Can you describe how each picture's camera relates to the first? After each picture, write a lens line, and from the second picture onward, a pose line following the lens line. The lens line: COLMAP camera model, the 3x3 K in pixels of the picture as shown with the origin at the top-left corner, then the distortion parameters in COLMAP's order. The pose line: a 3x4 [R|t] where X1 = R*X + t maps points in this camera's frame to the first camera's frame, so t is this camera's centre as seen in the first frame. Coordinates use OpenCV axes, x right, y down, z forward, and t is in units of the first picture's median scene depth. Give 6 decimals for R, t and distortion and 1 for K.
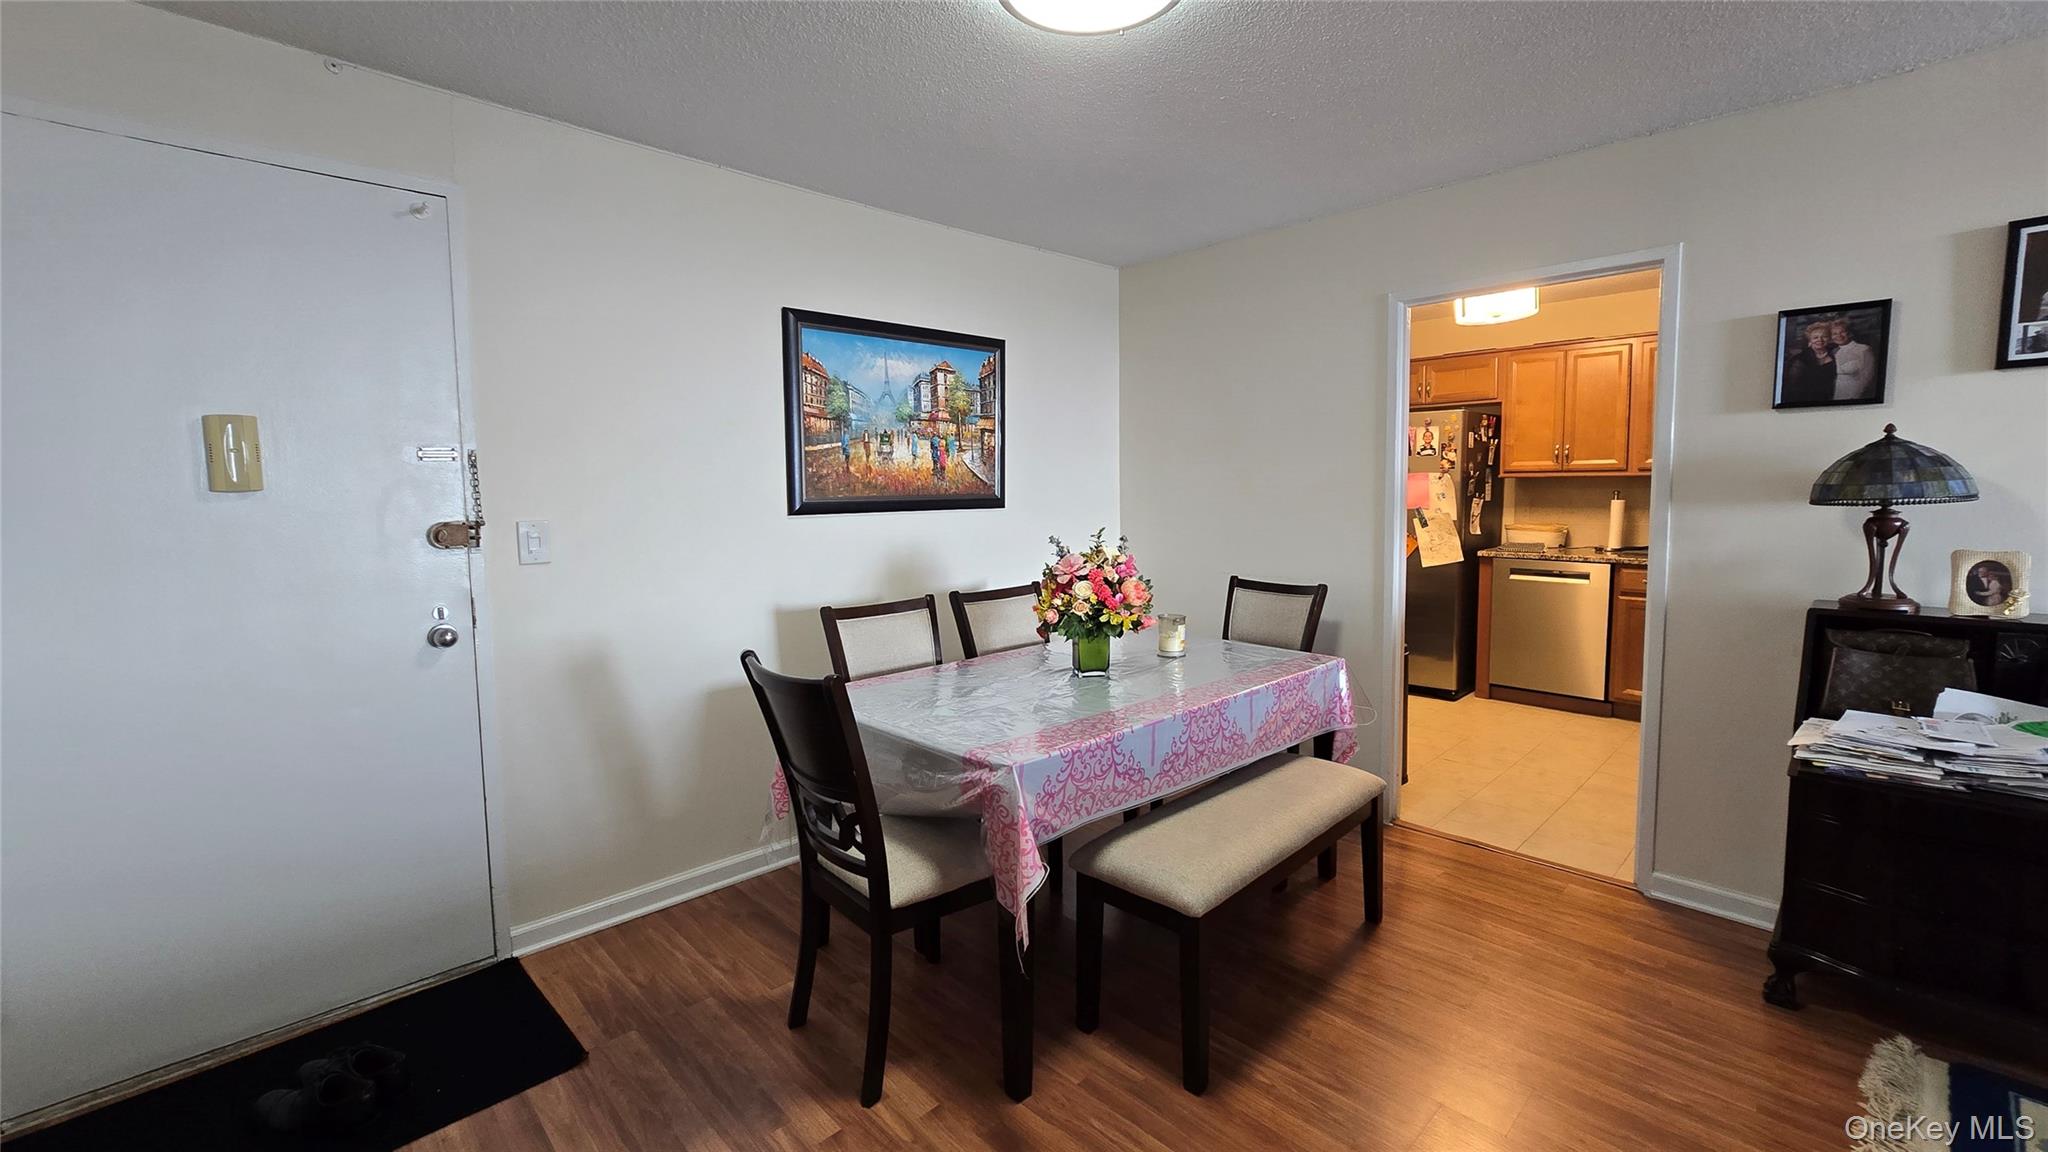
lens RADIAL K [[835.3, 0, 1018.6], [0, 835.3, 562.0], [0, 0, 1]] dist [0.000217, 0.000058]
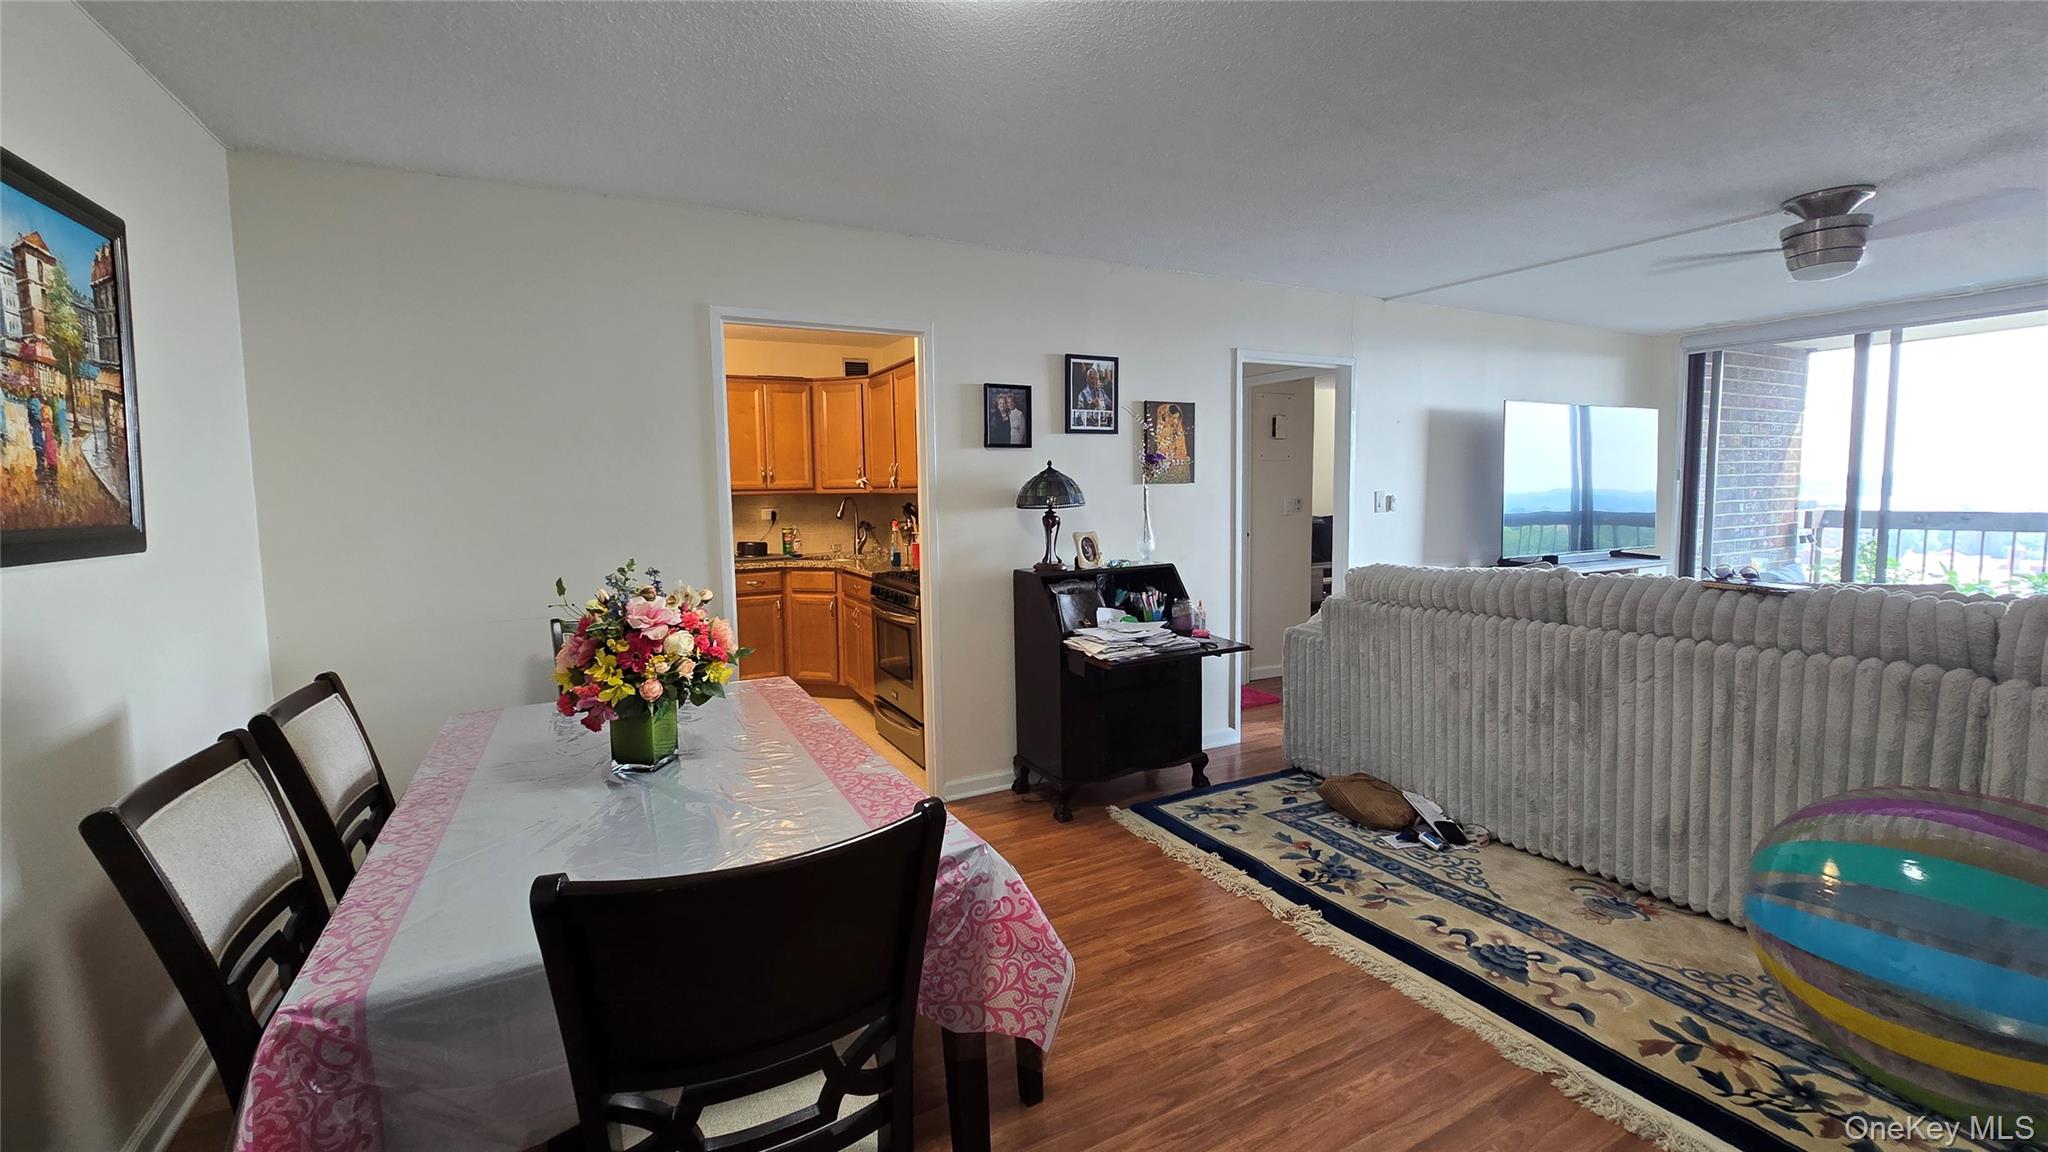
lens RADIAL K [[835.3, 0, 1018.6], [0, 835.3, 562.0], [0, 0, 1]] dist [0.000217, 0.000058]
pose [[0.275308, -0.073935, 0.958509, -0.391697], [0.104054, 0.993473, 0.046746, -0.029691], [-0.955708, 0.086867, 0.281204, 0.385314]]
